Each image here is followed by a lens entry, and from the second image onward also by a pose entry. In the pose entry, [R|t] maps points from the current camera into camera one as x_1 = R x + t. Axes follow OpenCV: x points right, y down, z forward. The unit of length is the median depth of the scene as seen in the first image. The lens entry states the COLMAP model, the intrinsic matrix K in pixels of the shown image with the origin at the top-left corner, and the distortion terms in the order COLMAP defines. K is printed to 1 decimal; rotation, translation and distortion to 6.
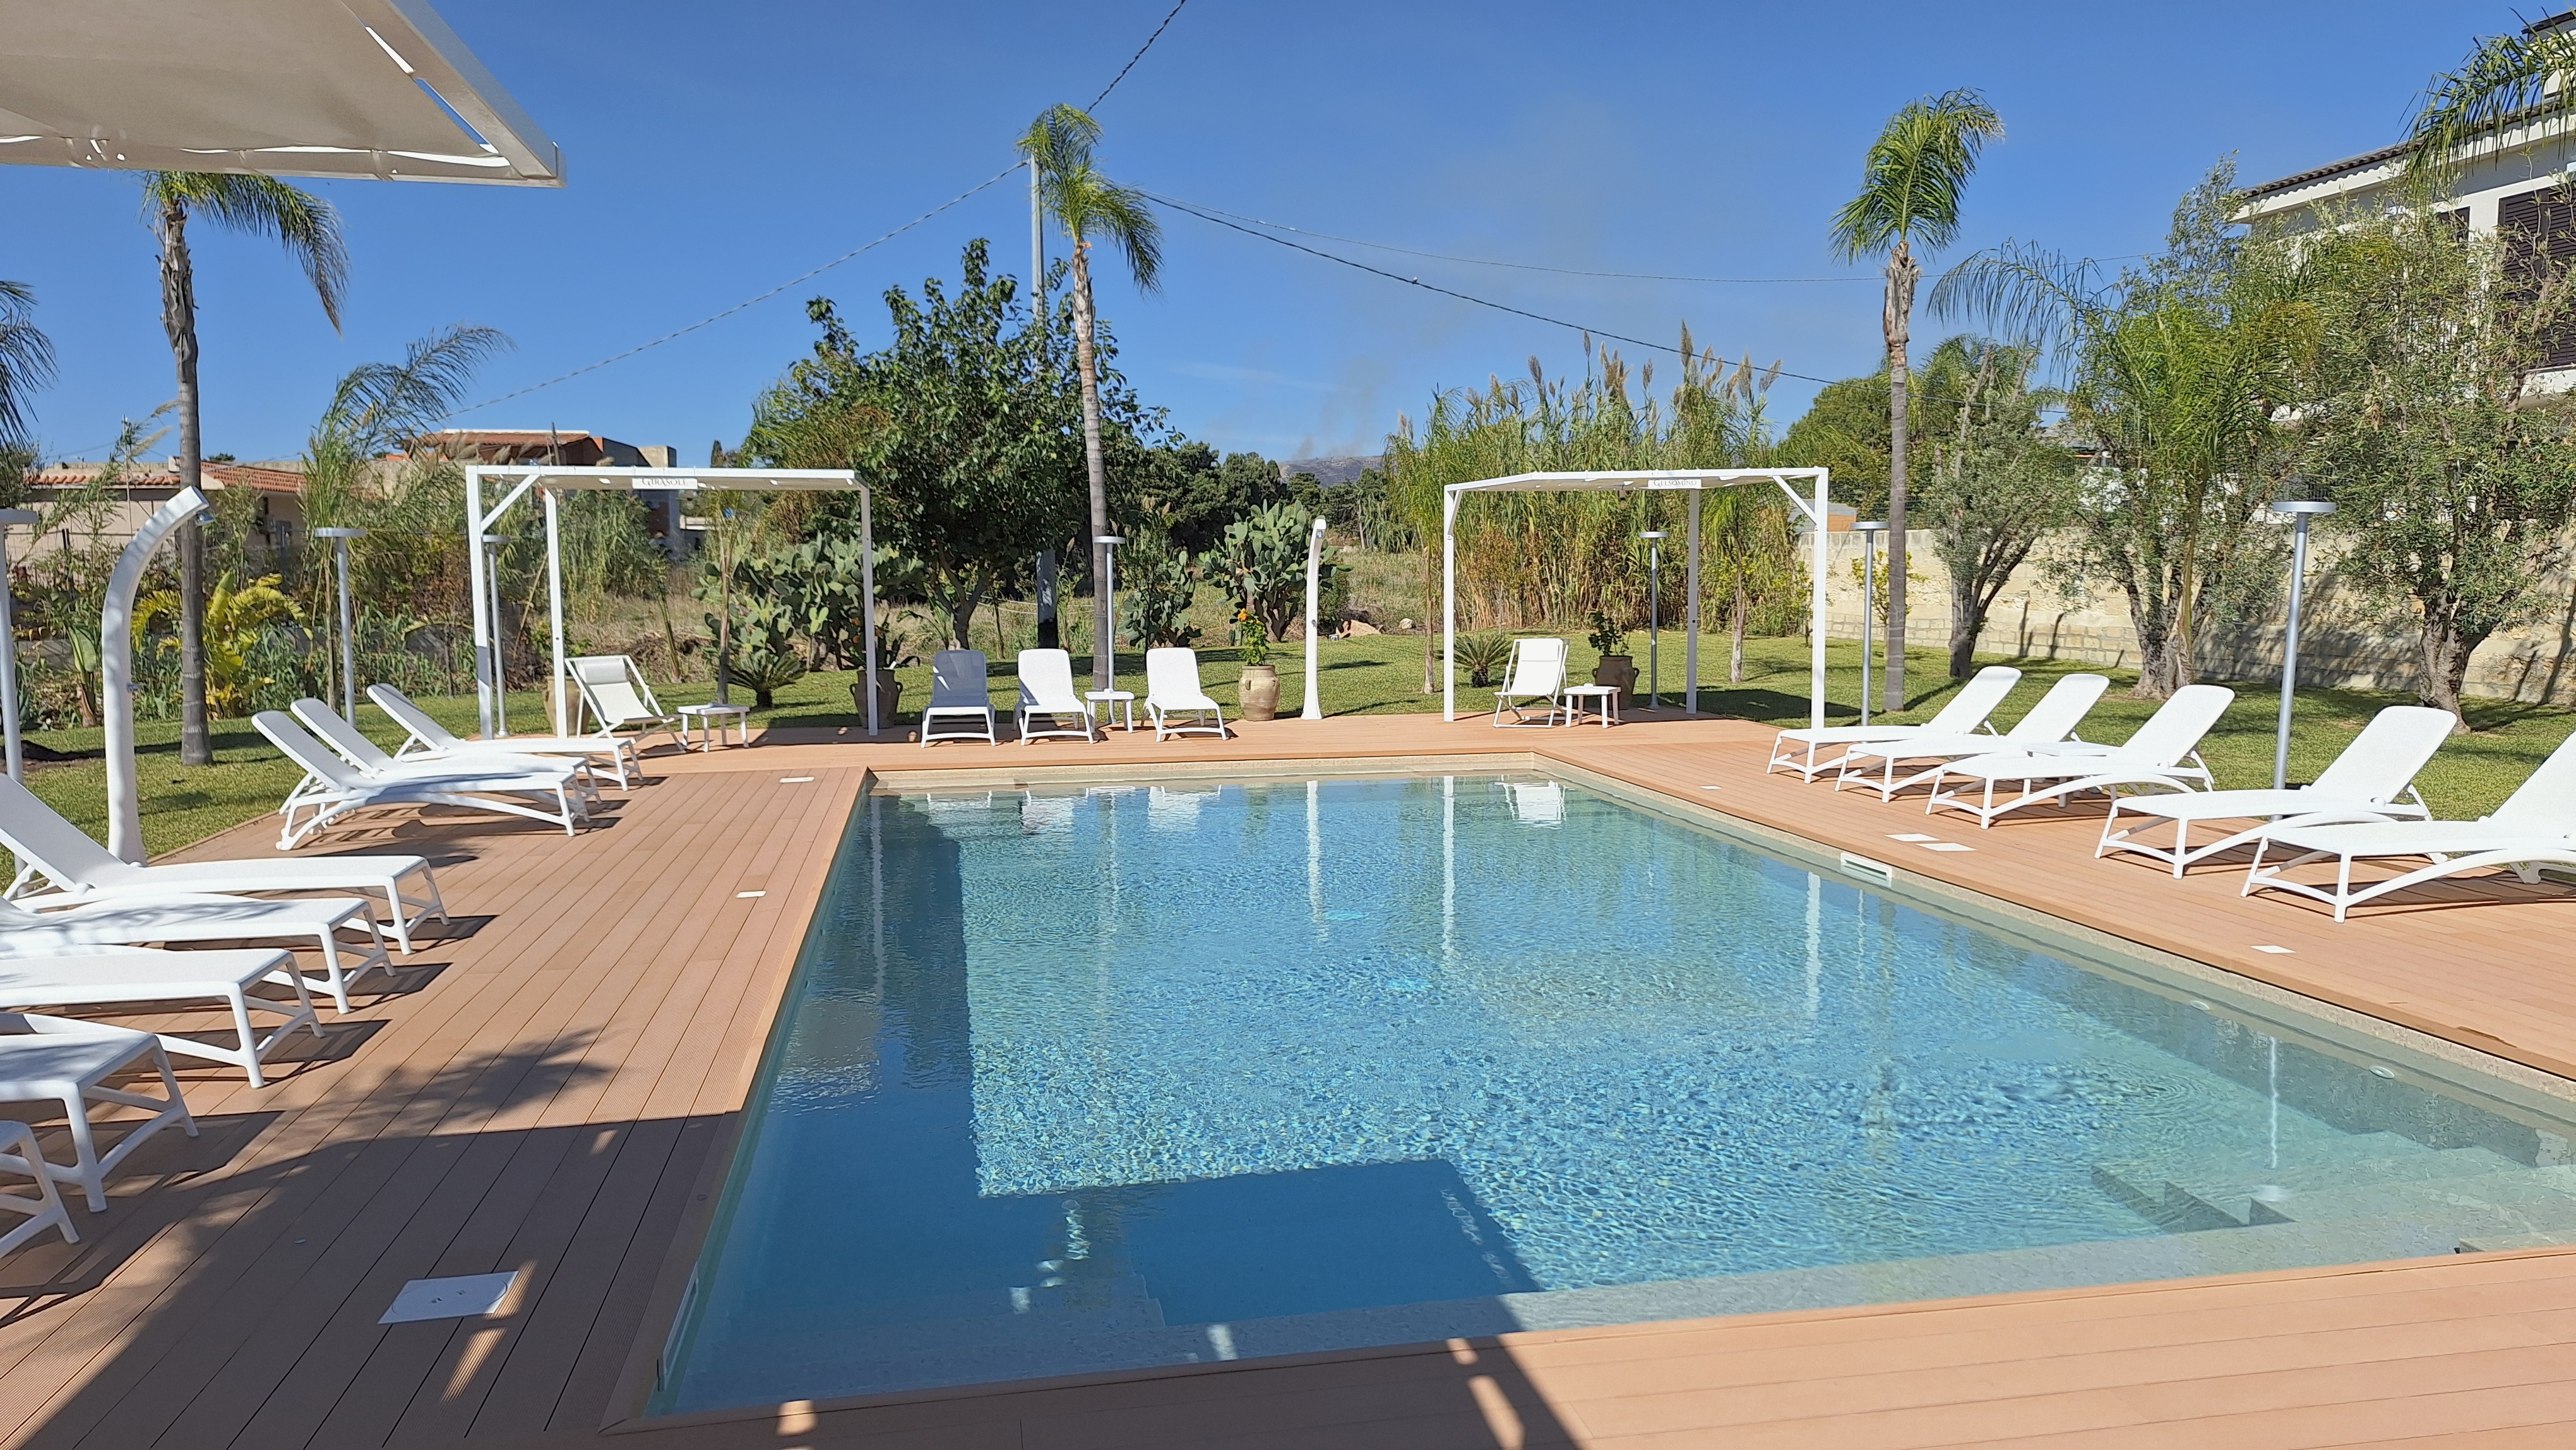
lens RADIAL K [[1826.8, 0, 1288.0], [0, 1826.8, 725.0], [0, 0, 1]] dist [0.065121, -0.071851]
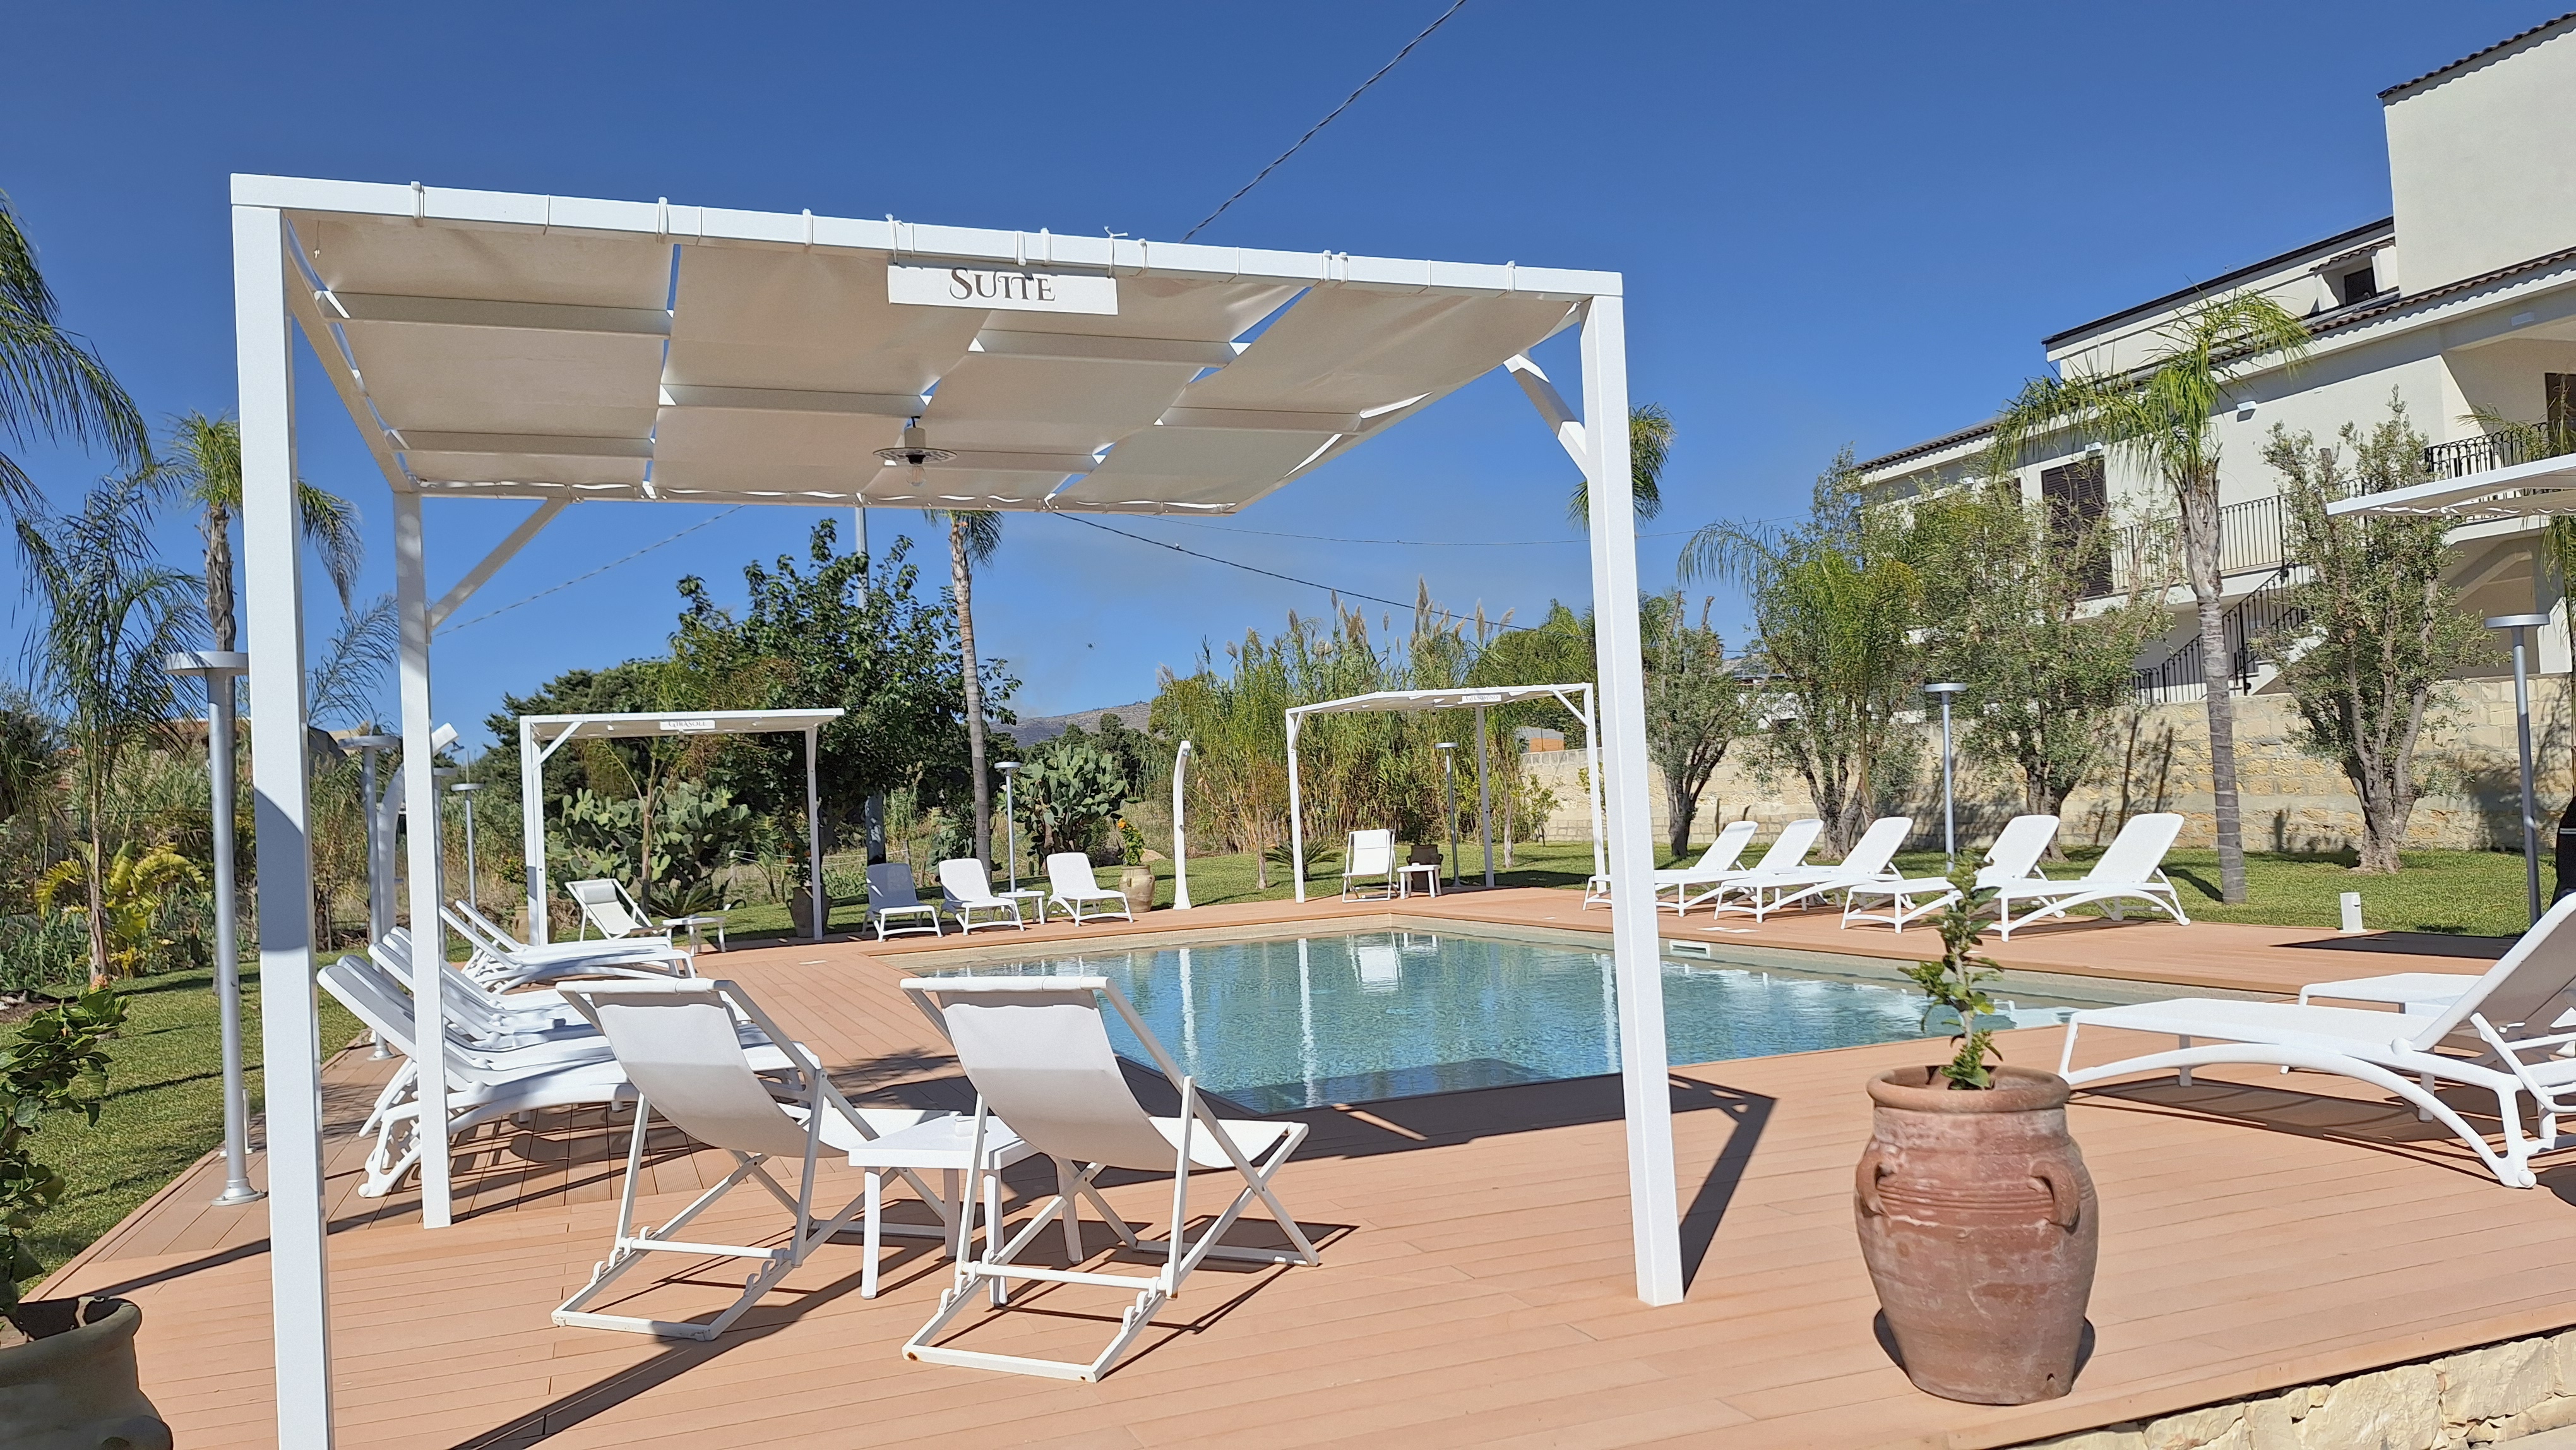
lens RADIAL K [[1812.7, 0, 1288.0], [0, 1812.7, 725.0], [0, 0, 1]] dist [0.068782, 0.001039]
pose [[0.984202, -0.037734, 0.172980, -0.117003], [0.061404, 0.989131, -0.133602, 0.039369], [-0.166058, 0.142113, 0.975822, -0.175643]]
